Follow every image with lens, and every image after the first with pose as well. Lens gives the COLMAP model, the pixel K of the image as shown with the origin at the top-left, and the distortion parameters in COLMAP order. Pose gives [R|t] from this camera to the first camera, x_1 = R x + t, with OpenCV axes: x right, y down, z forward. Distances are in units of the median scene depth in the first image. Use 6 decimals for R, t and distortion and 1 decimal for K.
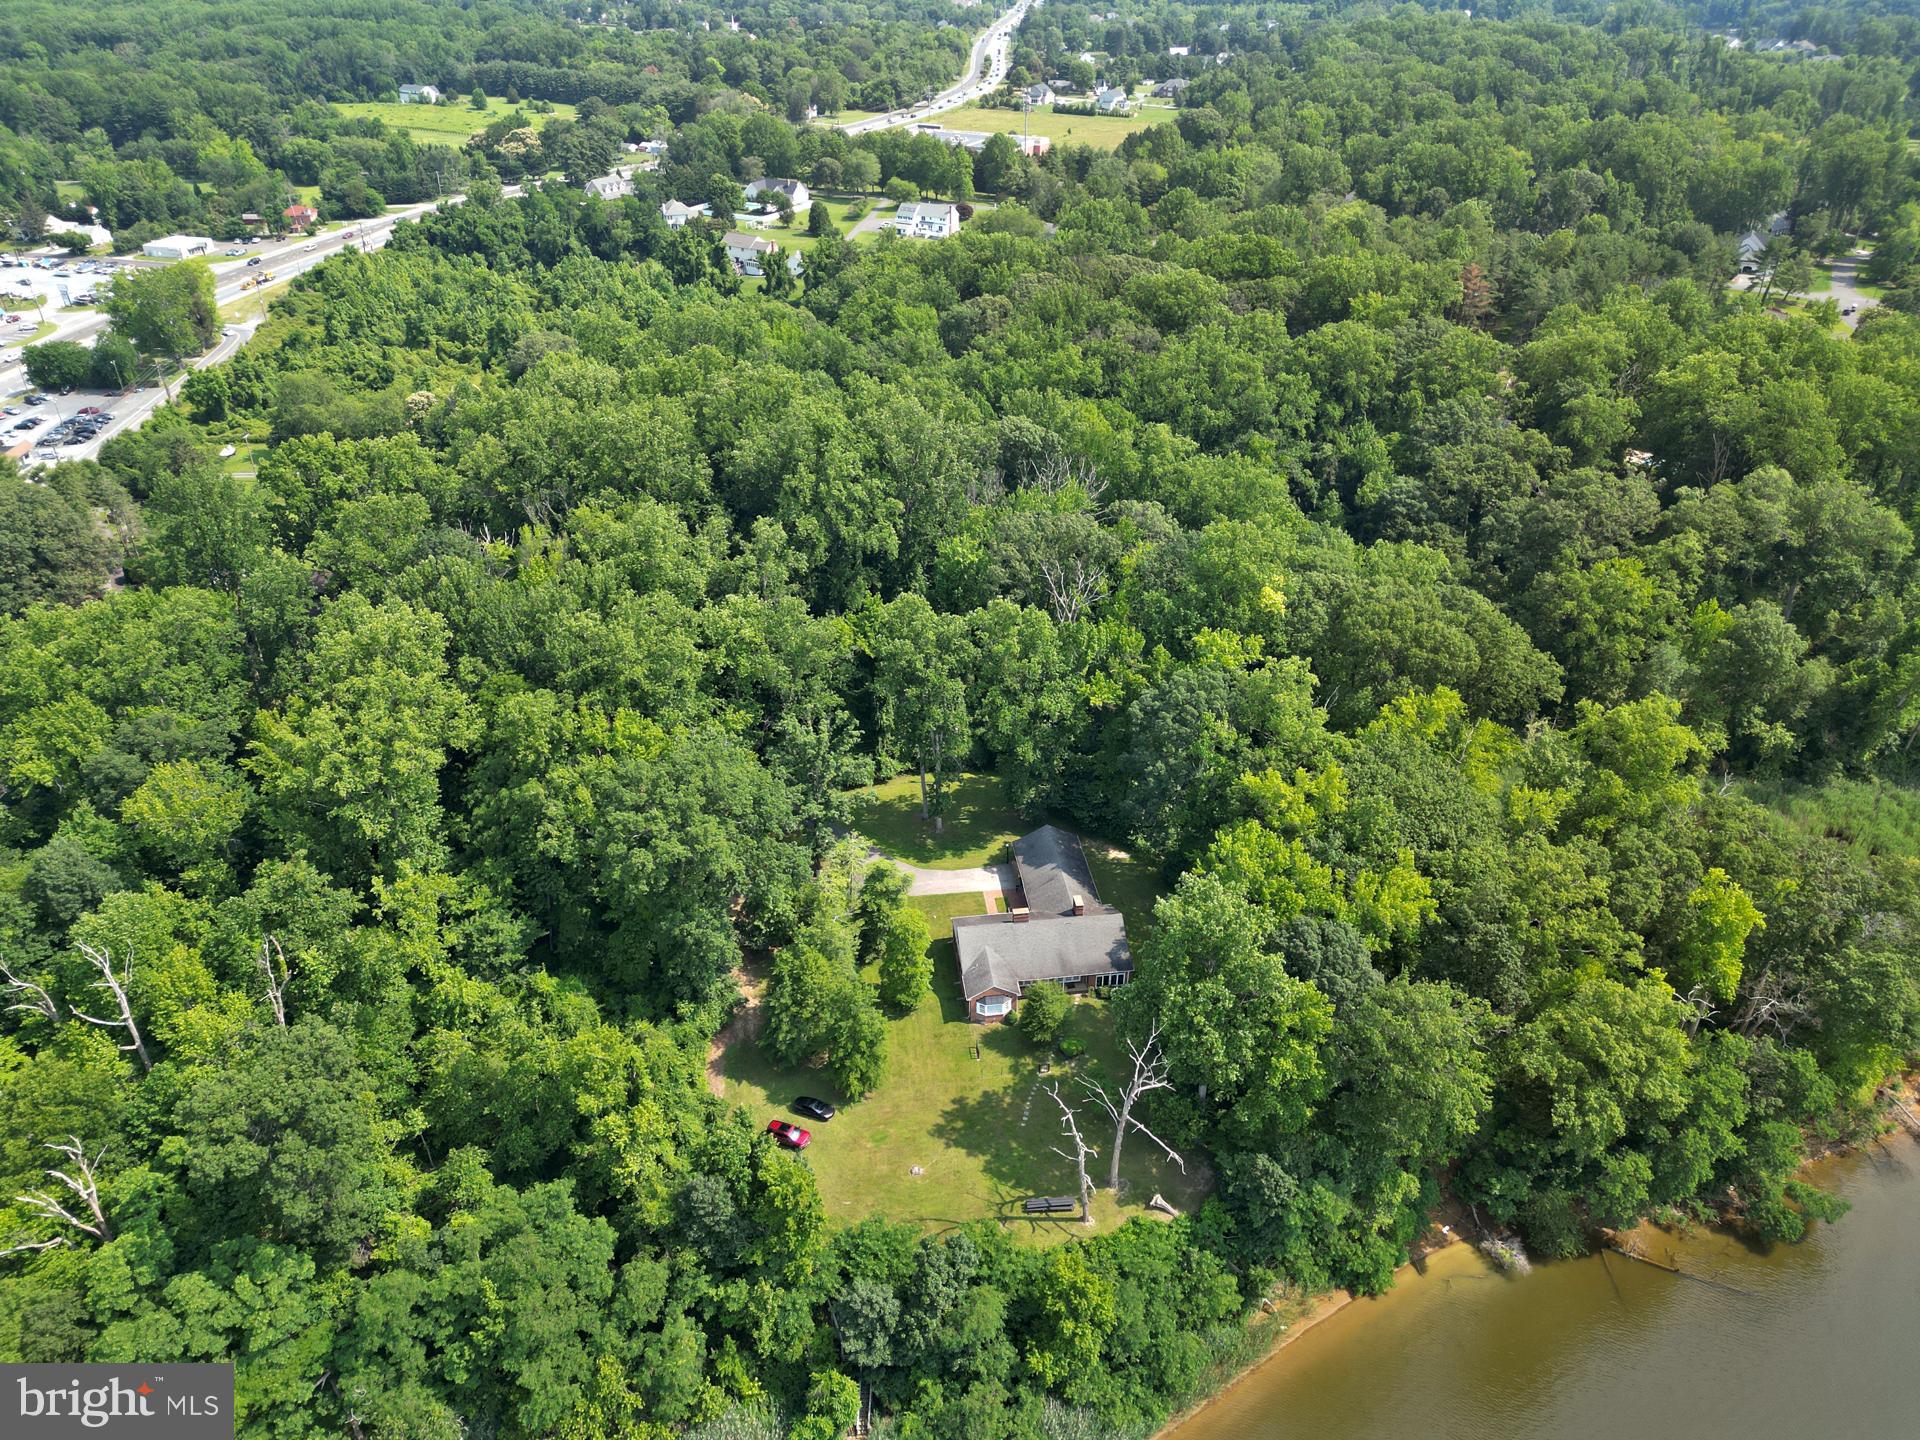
lens RADIAL K [[1332.5, 0, 960.0], [0, 1332.5, 720.0], [0, 0, 1]] dist [0.086049, -0.079967]
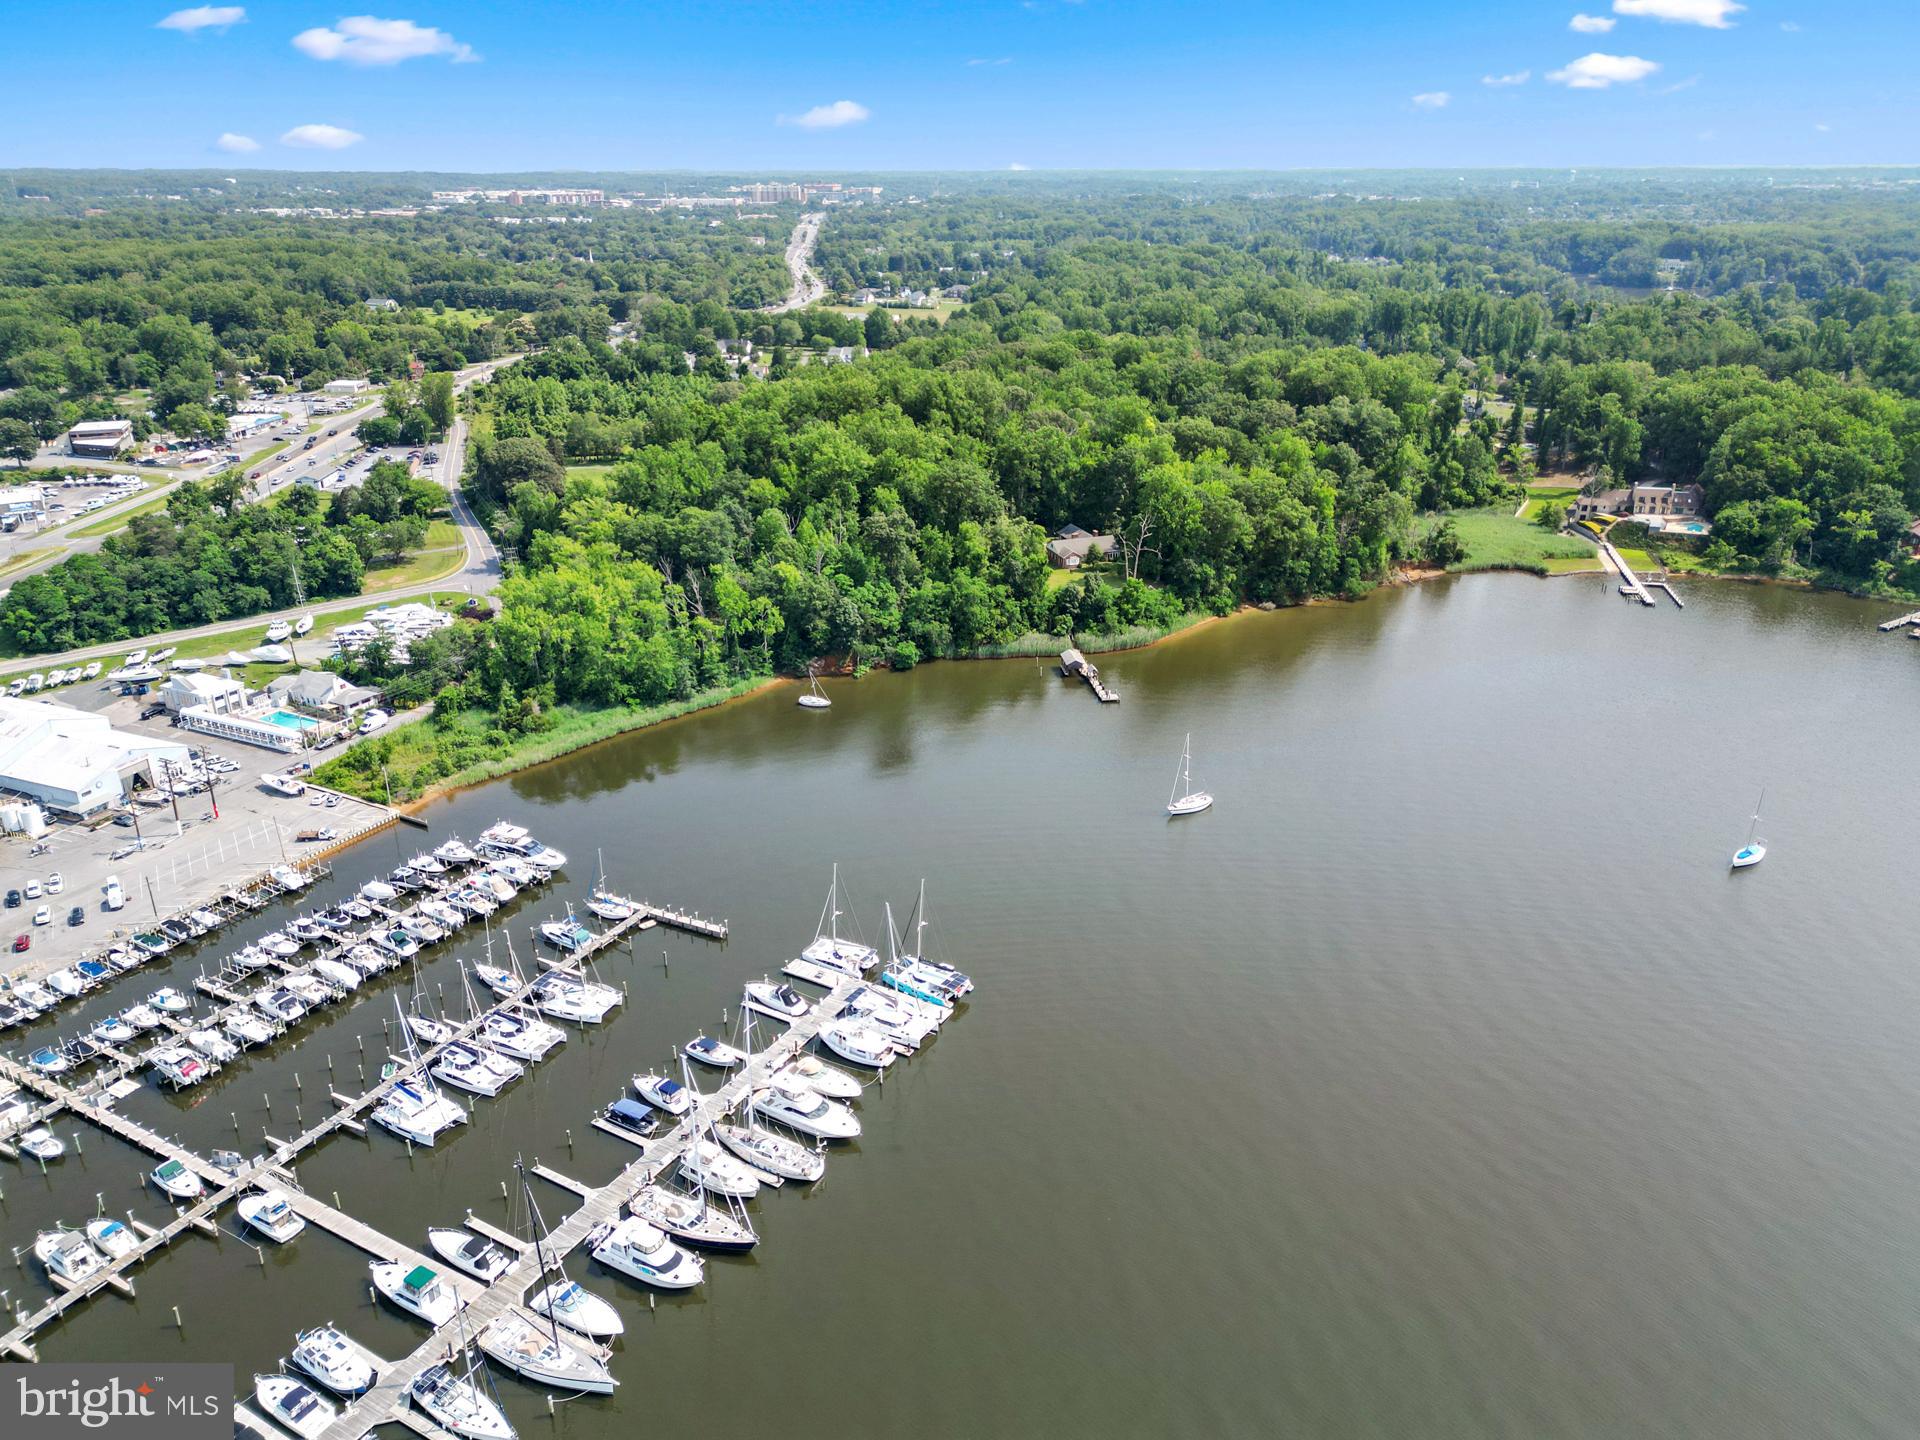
lens RADIAL K [[1332.5, 0, 960.0], [0, 1332.5, 720.0], [0, 0, 1]] dist [0.086049, -0.079967]
pose [[0.980134, -0.080085, 0.181449, -0.406551], [0.106625, 0.984167, -0.141583, 0.511612], [-0.167237, 0.158118, 0.973155, -0.850661]]
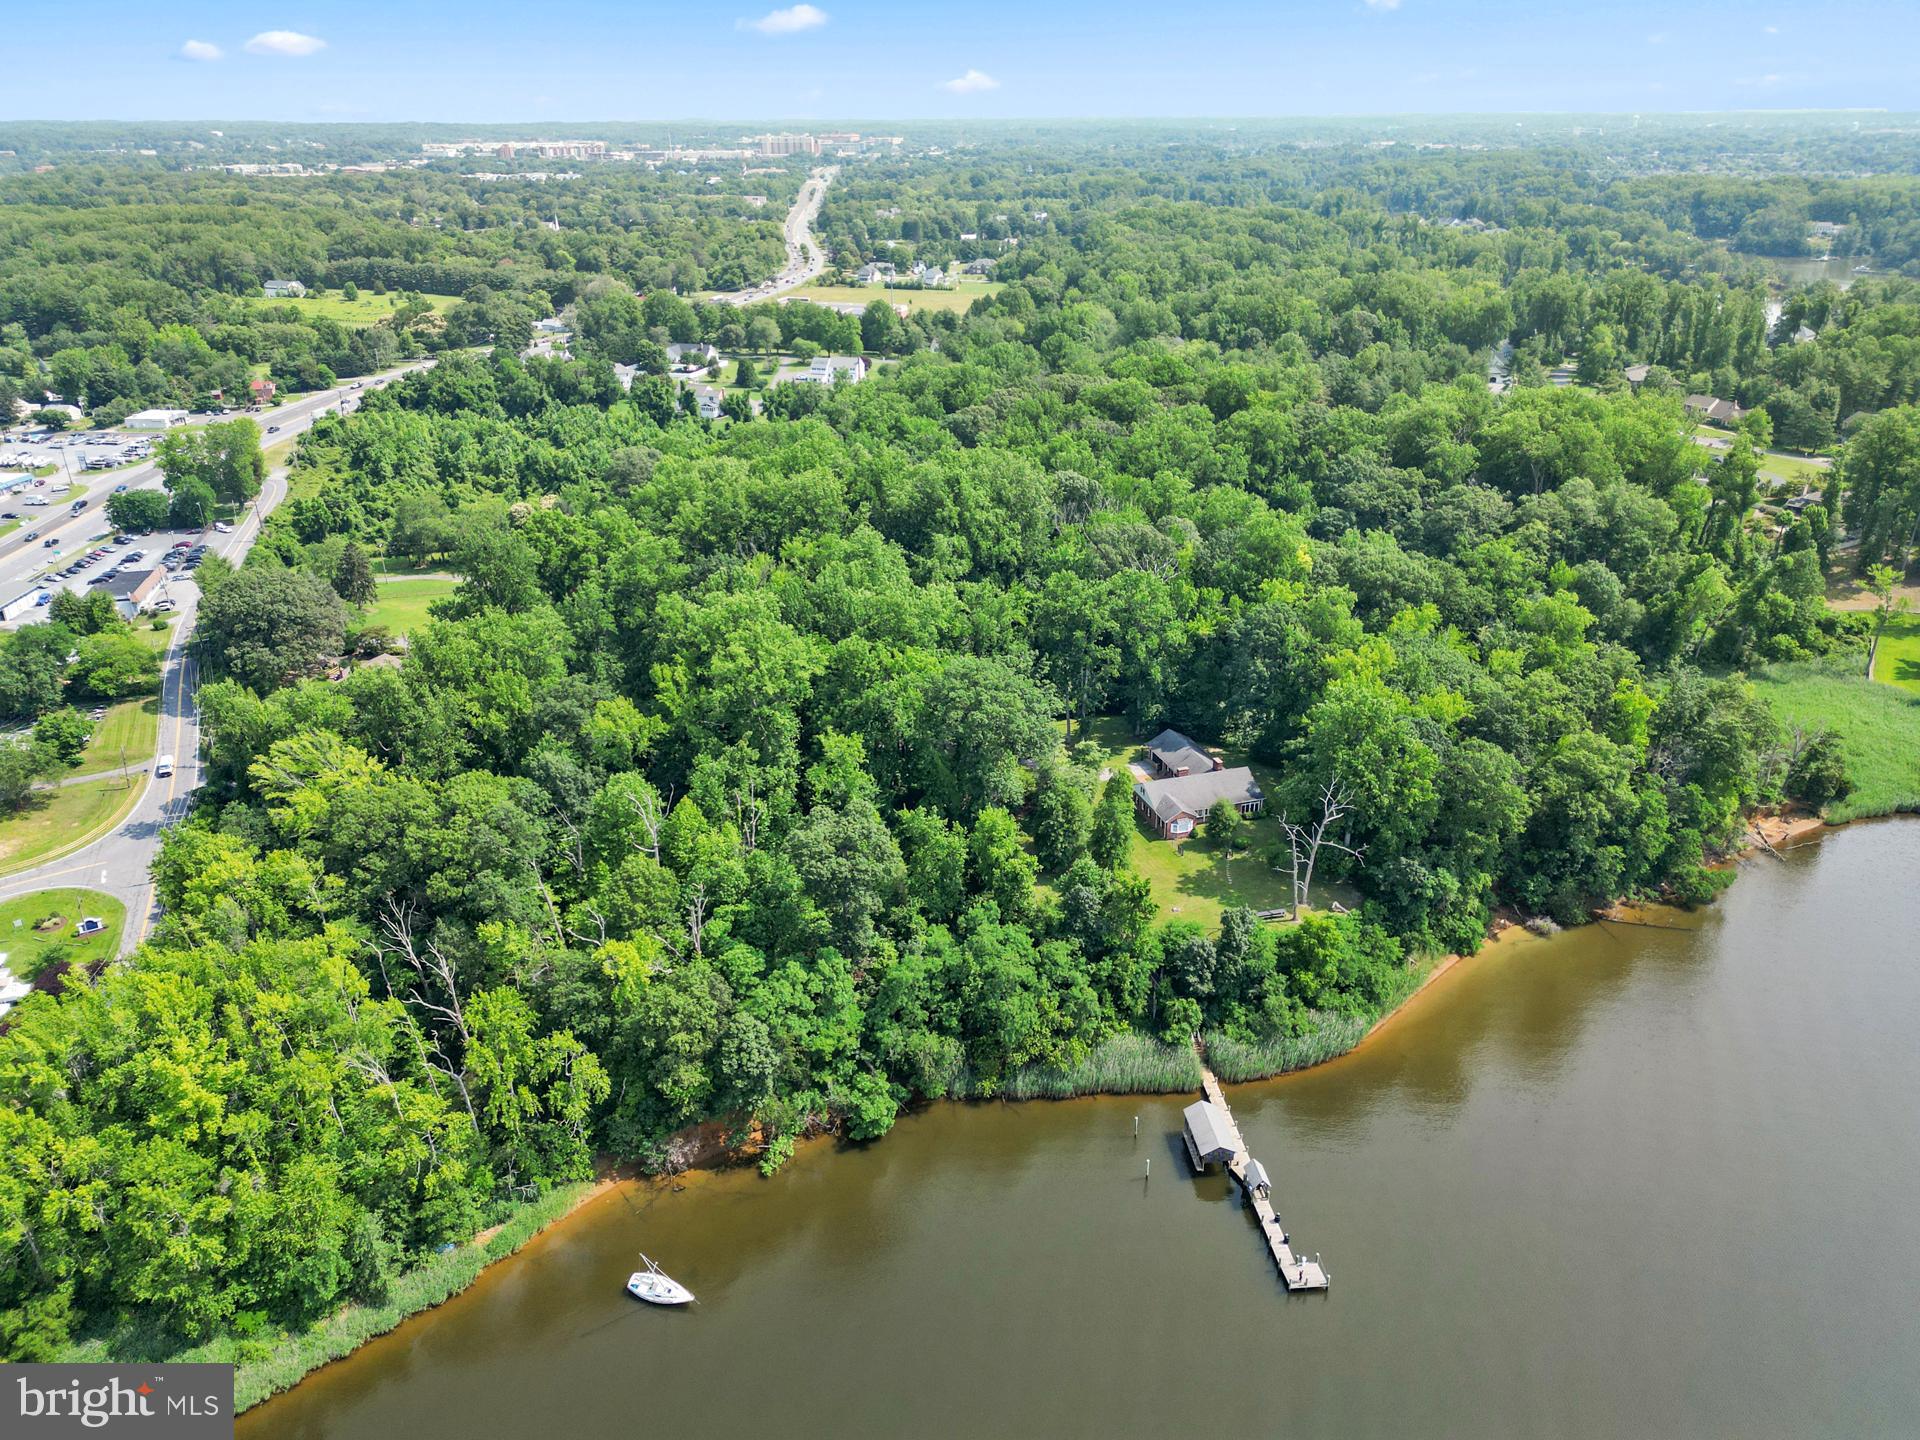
lens RADIAL K [[1350.1, 0, 960.4], [0, 1350.1, 710.6], [0, 0, 1]] dist [0.083925, -0.076965]
pose [[0.983291, -0.080961, 0.163048, -0.263053], [0.101489, 0.987355, -0.121779, 0.145380], [-0.151127, 0.136292, 0.979074, -0.251294]]
